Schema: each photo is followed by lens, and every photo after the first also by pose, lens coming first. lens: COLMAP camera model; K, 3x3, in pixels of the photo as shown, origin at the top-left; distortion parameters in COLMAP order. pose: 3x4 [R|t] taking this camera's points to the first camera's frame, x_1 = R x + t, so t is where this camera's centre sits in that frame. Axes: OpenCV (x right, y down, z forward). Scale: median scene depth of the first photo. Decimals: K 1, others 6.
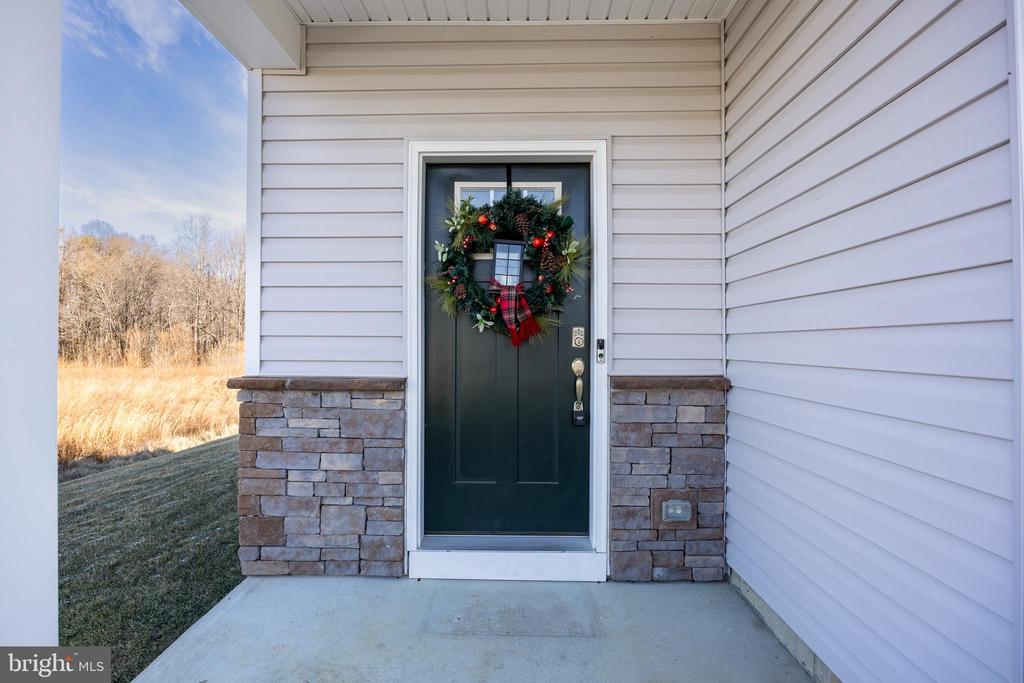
lens RADIAL K [[550.3, 0, 516.4], [0, 550.3, 344.6], [0, 0, 1]] dist [-0.003316, -0.000111]
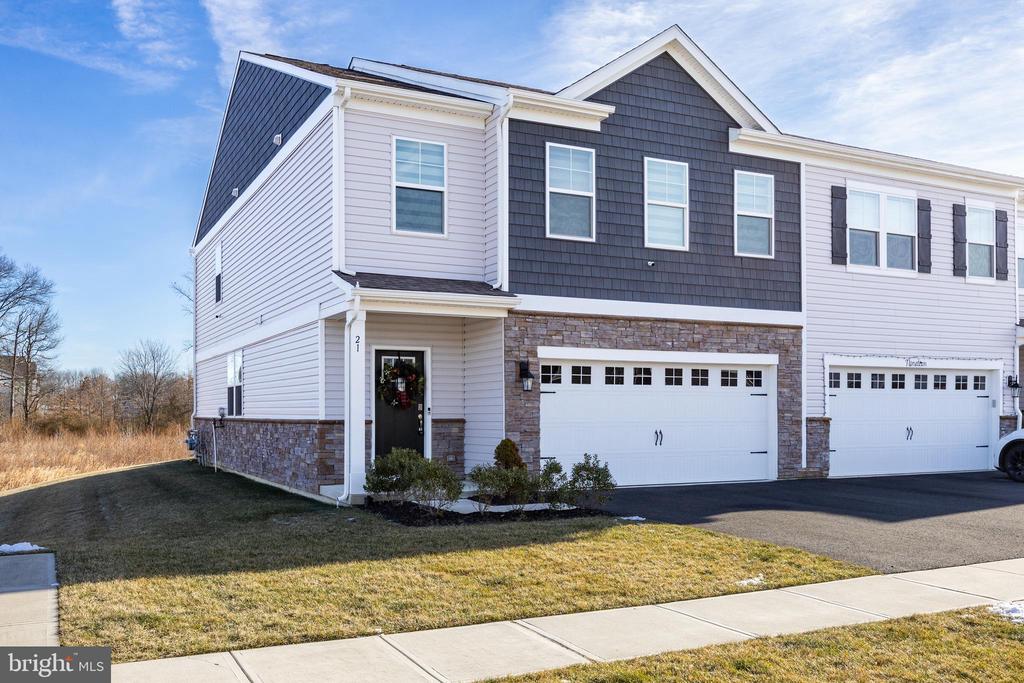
lens RADIAL K [[916.6, 0, 513.4], [0, 916.6, 383.6], [0, 0, 1]] dist [-0.089464, -0.004009]
pose [[0.891591, 0.010322, 0.452724, -1.858539], [0.002887, 0.999590, -0.028476, 0.003037], [-0.452832, 0.026696, 0.891196, -4.070949]]
